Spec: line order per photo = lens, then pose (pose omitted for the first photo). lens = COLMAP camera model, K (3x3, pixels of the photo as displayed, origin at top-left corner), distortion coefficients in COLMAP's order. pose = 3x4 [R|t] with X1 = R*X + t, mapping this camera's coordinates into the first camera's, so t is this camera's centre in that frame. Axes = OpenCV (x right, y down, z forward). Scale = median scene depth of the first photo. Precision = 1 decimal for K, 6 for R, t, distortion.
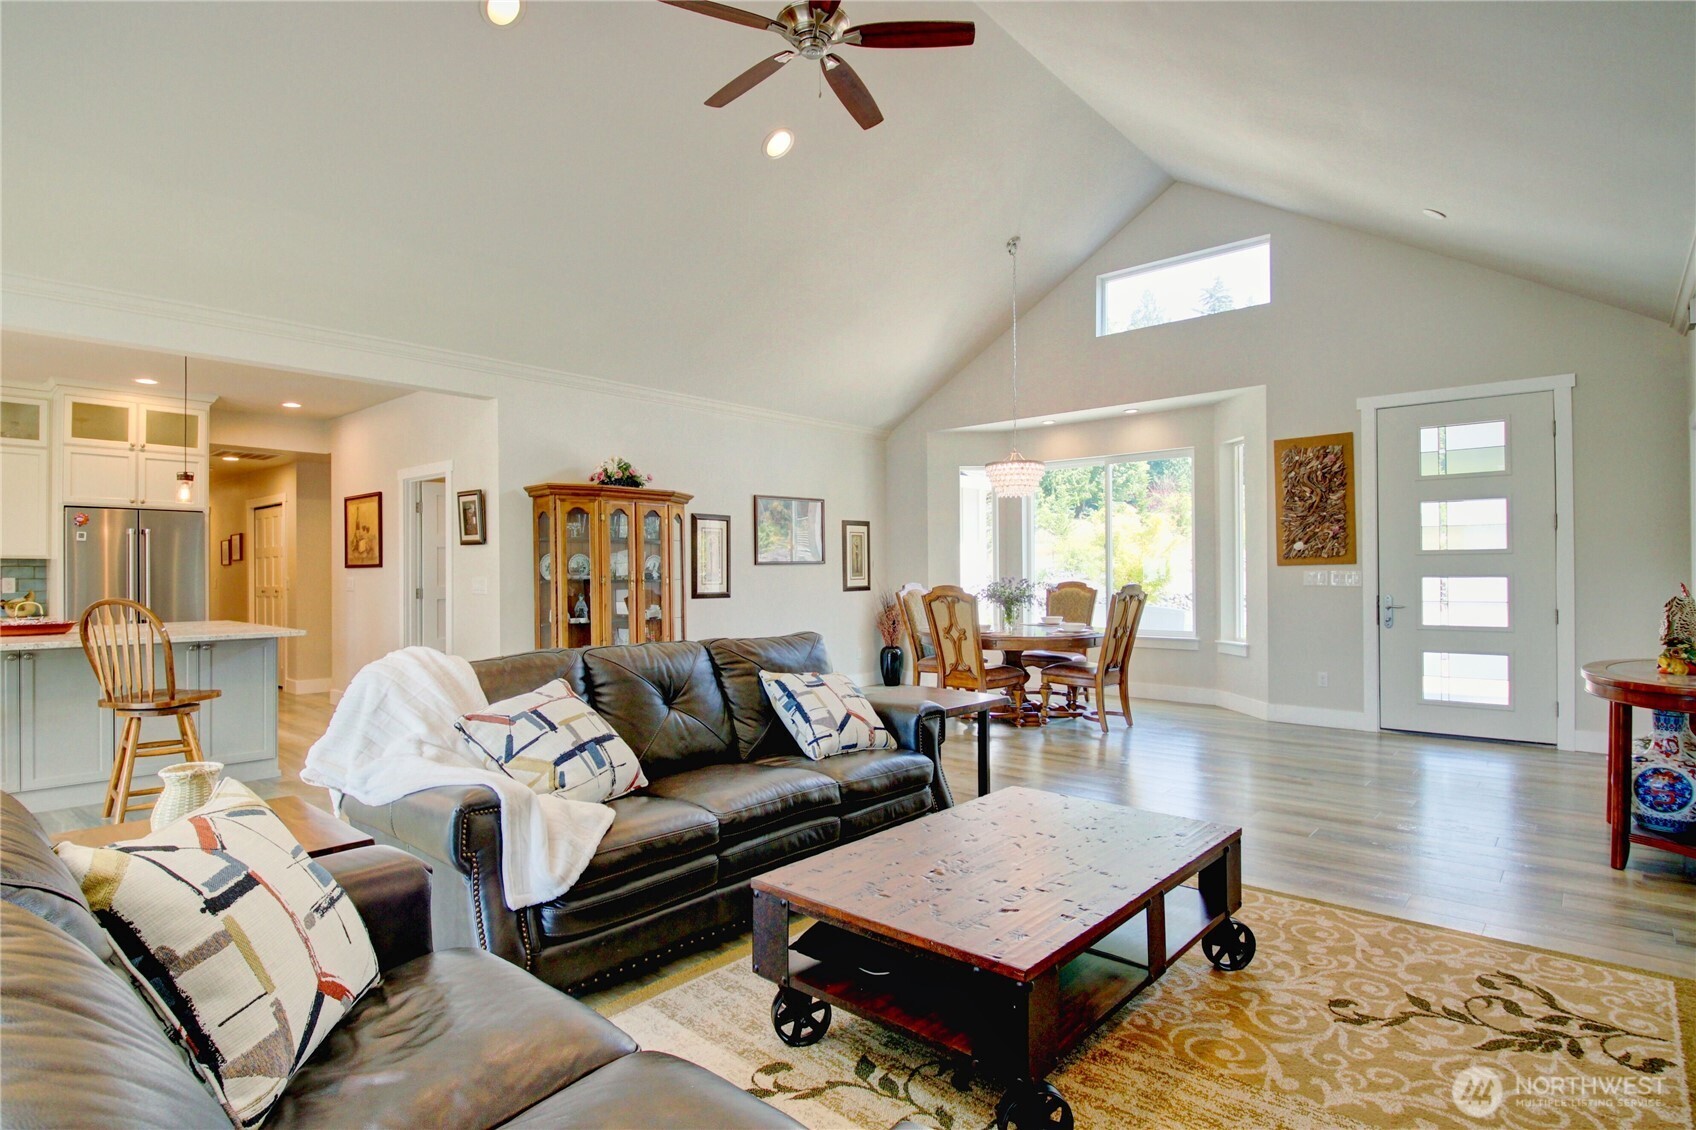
lens RADIAL K [[886.6, 0, 832.2], [0, 886.6, 567.8], [0, 0, 1]] dist [0.011344, -0.003241]
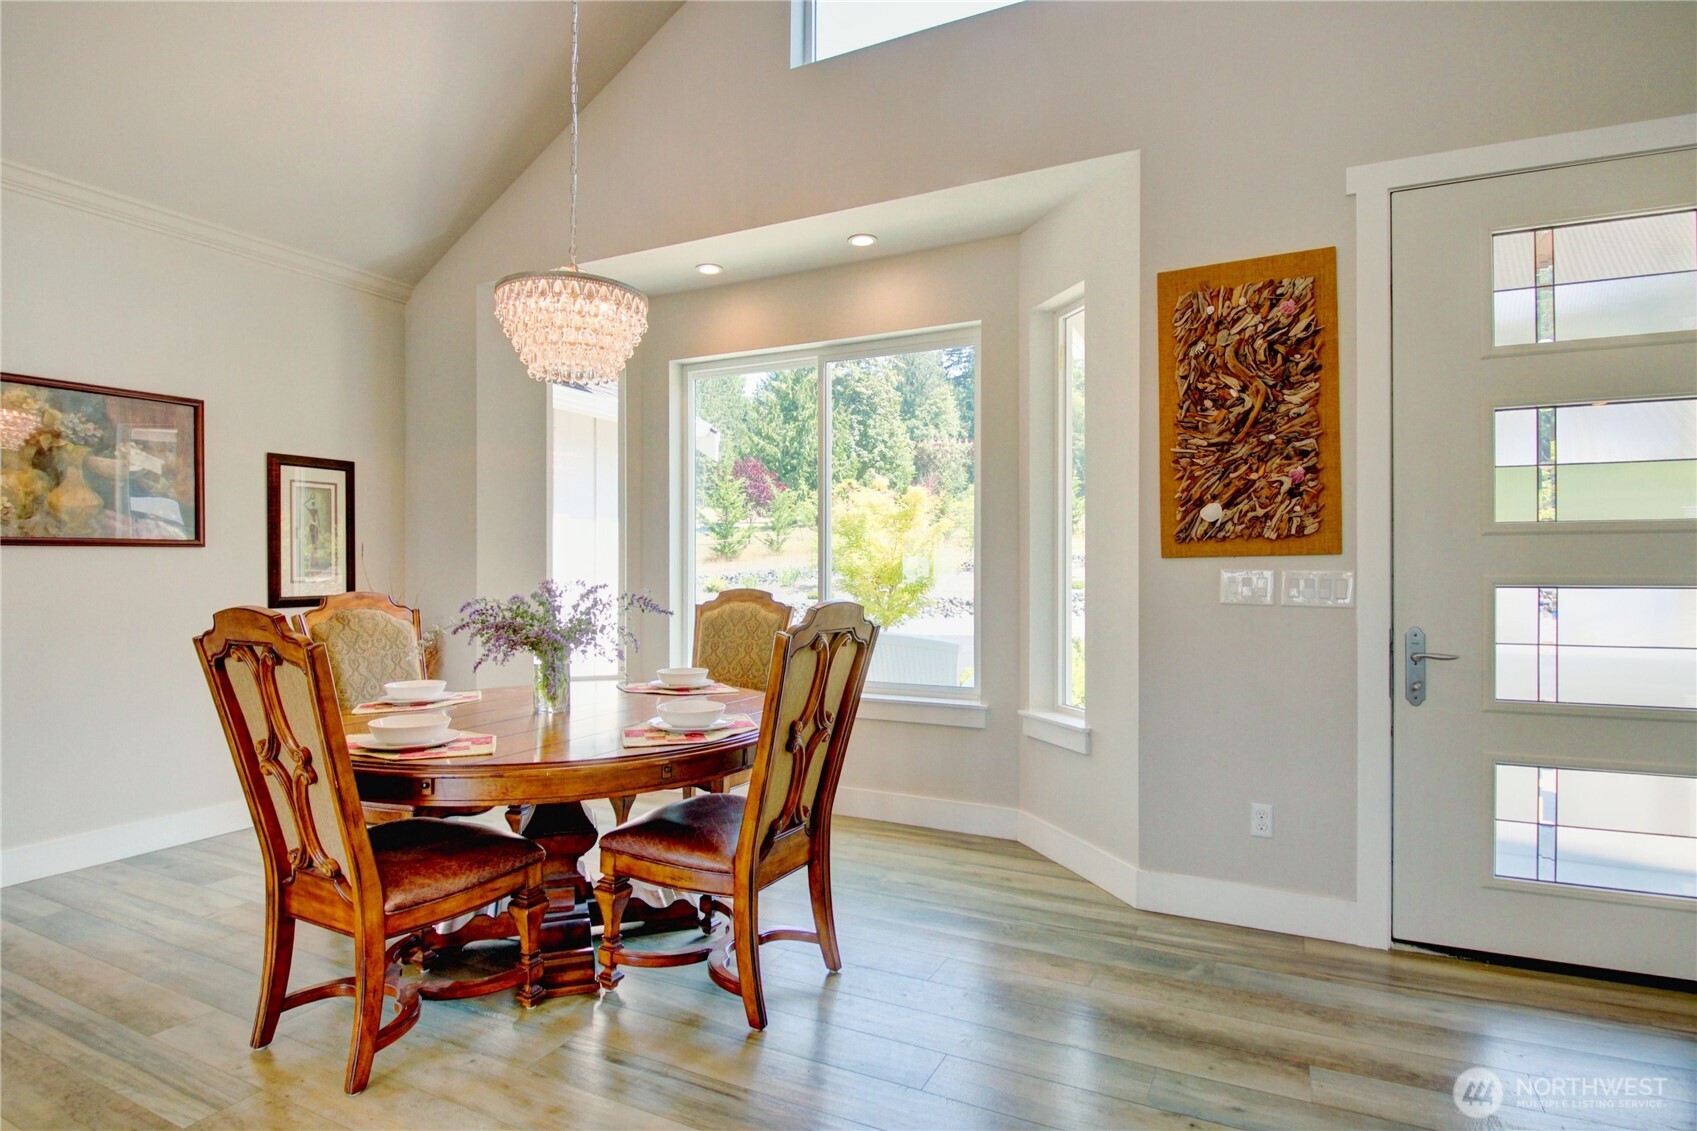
lens RADIAL K [[893.5, 0, 838.2], [0, 893.5, 570.7], [0, 0, 1]] dist [-0.003070, -0.000726]
pose [[0.966790, 0.007182, 0.255473, 0.238667], [-0.008556, 0.999954, 0.004268, 0.003614], [-0.255430, -0.006312, 0.966807, 0.629088]]
